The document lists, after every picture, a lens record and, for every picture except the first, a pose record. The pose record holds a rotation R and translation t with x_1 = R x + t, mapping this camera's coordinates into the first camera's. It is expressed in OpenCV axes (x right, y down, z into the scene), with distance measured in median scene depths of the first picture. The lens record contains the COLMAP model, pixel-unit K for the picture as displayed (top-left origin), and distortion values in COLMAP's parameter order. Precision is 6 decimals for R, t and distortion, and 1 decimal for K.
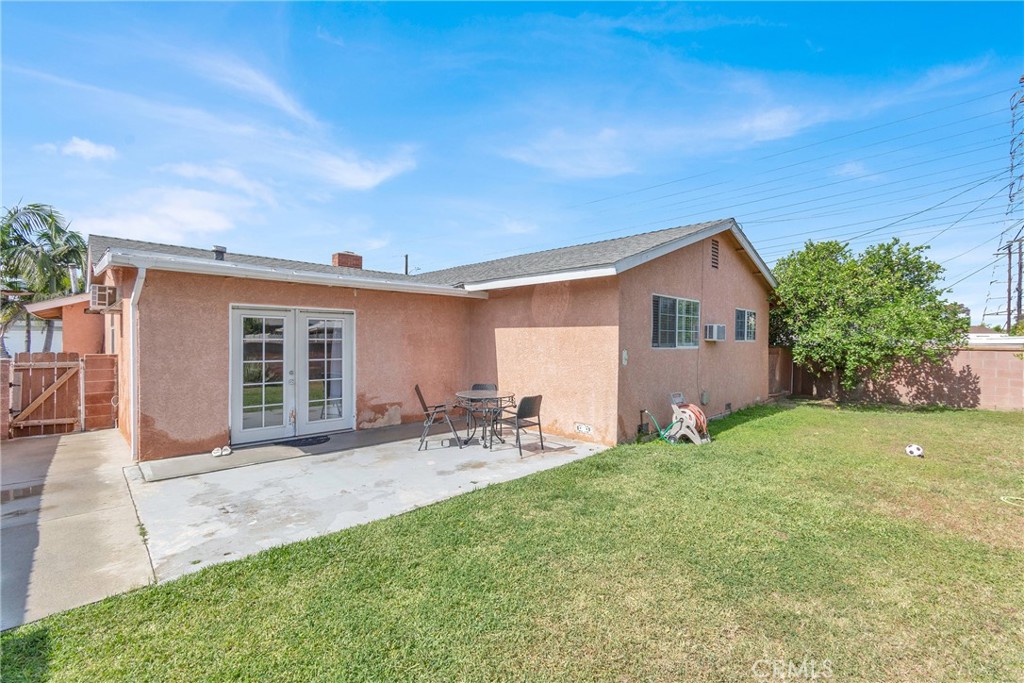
lens RADIAL K [[457.9, 0, 518.0], [0, 457.9, 341.5], [0, 0, 1]] dist [-0.000975, -0.000094]
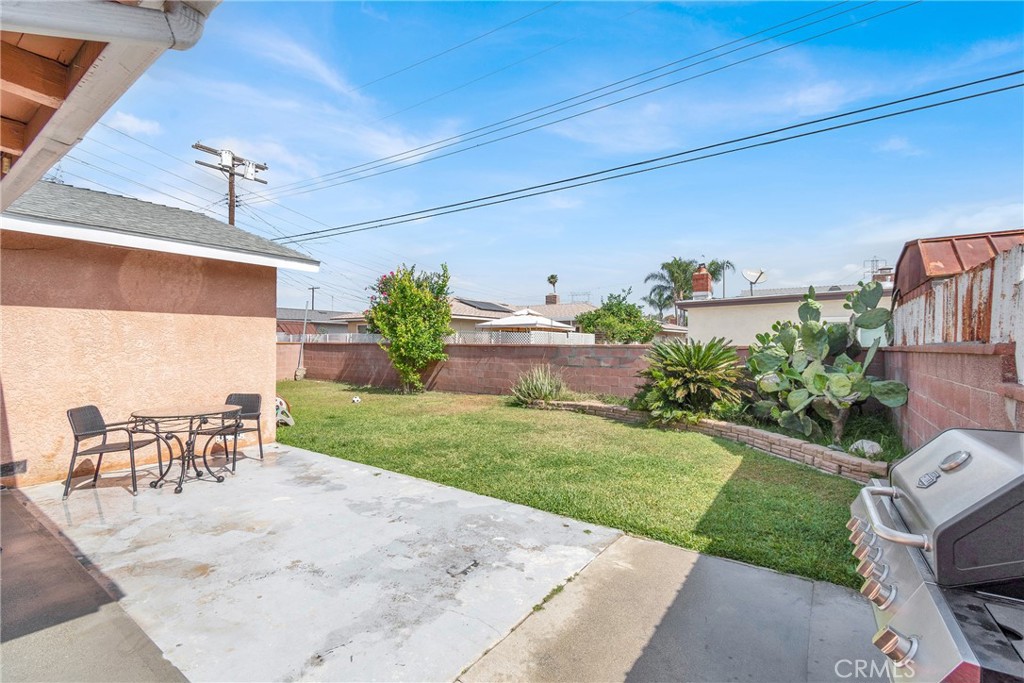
lens RADIAL K [[457.9, 0, 518.0], [0, 457.9, 341.5], [0, 0, 1]] dist [-0.000975, -0.000094]
pose [[-0.218667, -0.001729, 0.975798, -1.150402], [-0.005323, 0.999986, 0.000579, 0.013521], [-0.975785, -0.005068, -0.218673, 0.924266]]
